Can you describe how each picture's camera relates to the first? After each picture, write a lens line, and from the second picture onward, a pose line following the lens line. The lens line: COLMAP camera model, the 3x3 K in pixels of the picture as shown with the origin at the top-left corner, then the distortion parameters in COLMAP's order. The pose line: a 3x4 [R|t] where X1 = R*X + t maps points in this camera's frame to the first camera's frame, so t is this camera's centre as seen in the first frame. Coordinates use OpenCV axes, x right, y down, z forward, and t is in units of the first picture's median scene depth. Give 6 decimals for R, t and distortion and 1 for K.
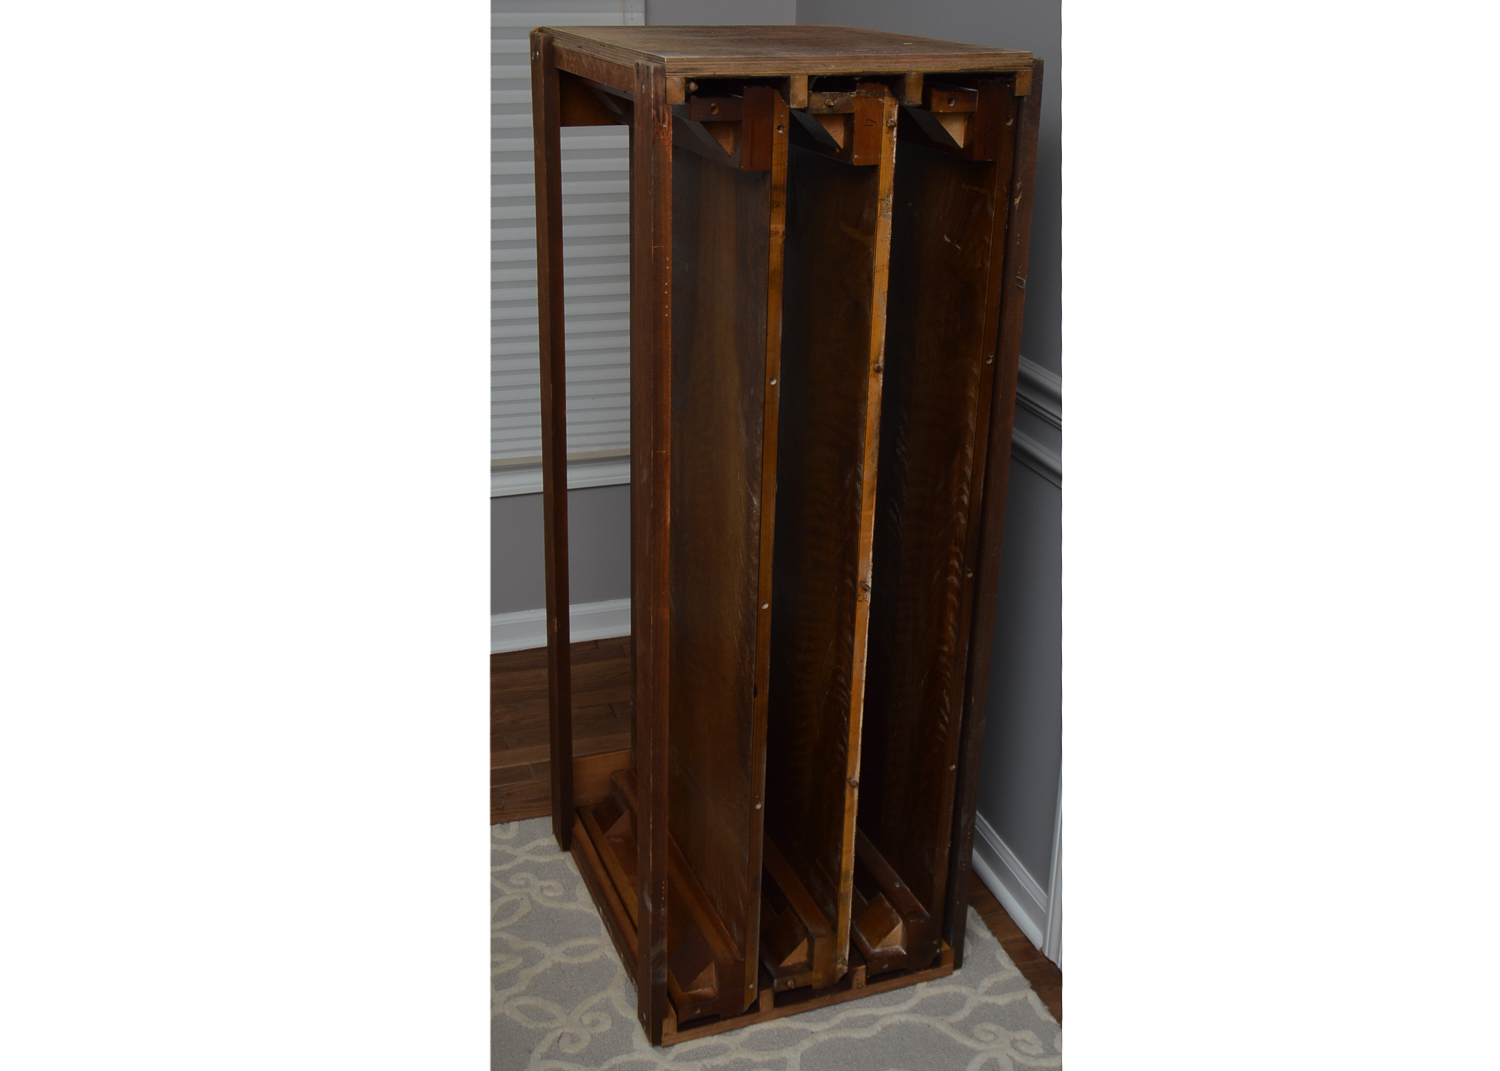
lens RADIAL K [[1591.8, 0, 749.0], [0, 1591.8, 534.7], [0, 0, 1]] dist [-0.009401, 0.000000]
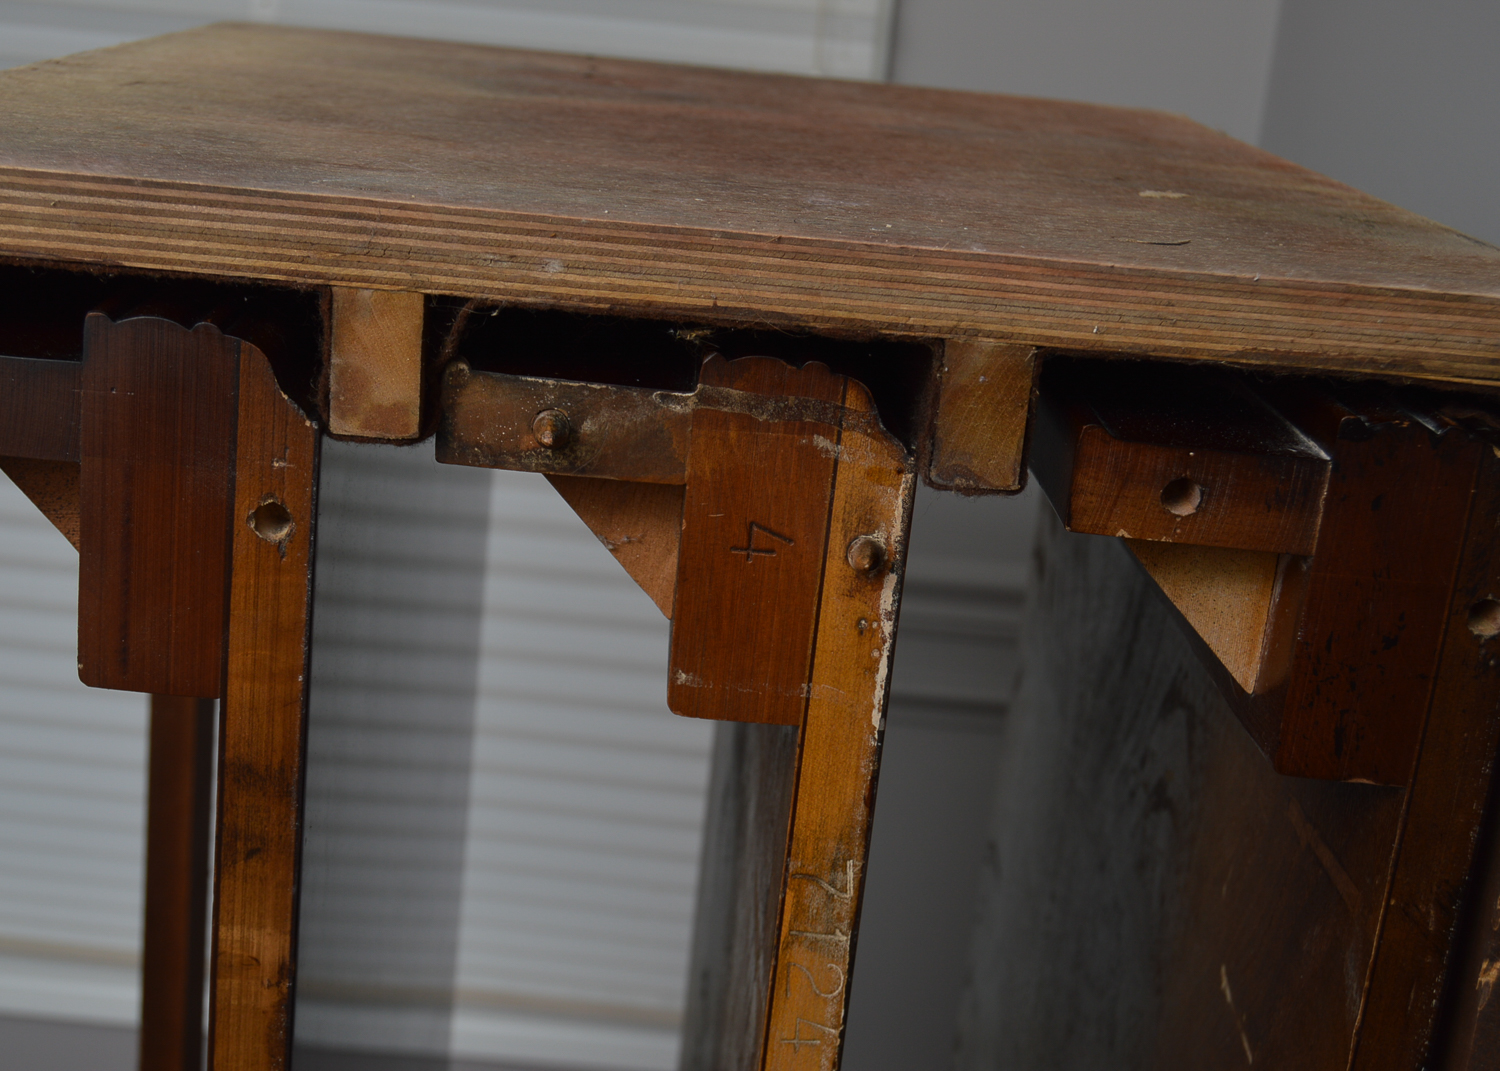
lens RADIAL K [[2189.6, 0, 750.2], [0, 2189.6, 536.7], [0, 0, 1]] dist [0.040460, 0.000000]
pose [[0.930450, 0.164711, -0.327313, 0.171234], [-0.196302, 0.978340, -0.065705, -0.241154], [0.309401, 0.125388, 0.942629, 0.728198]]
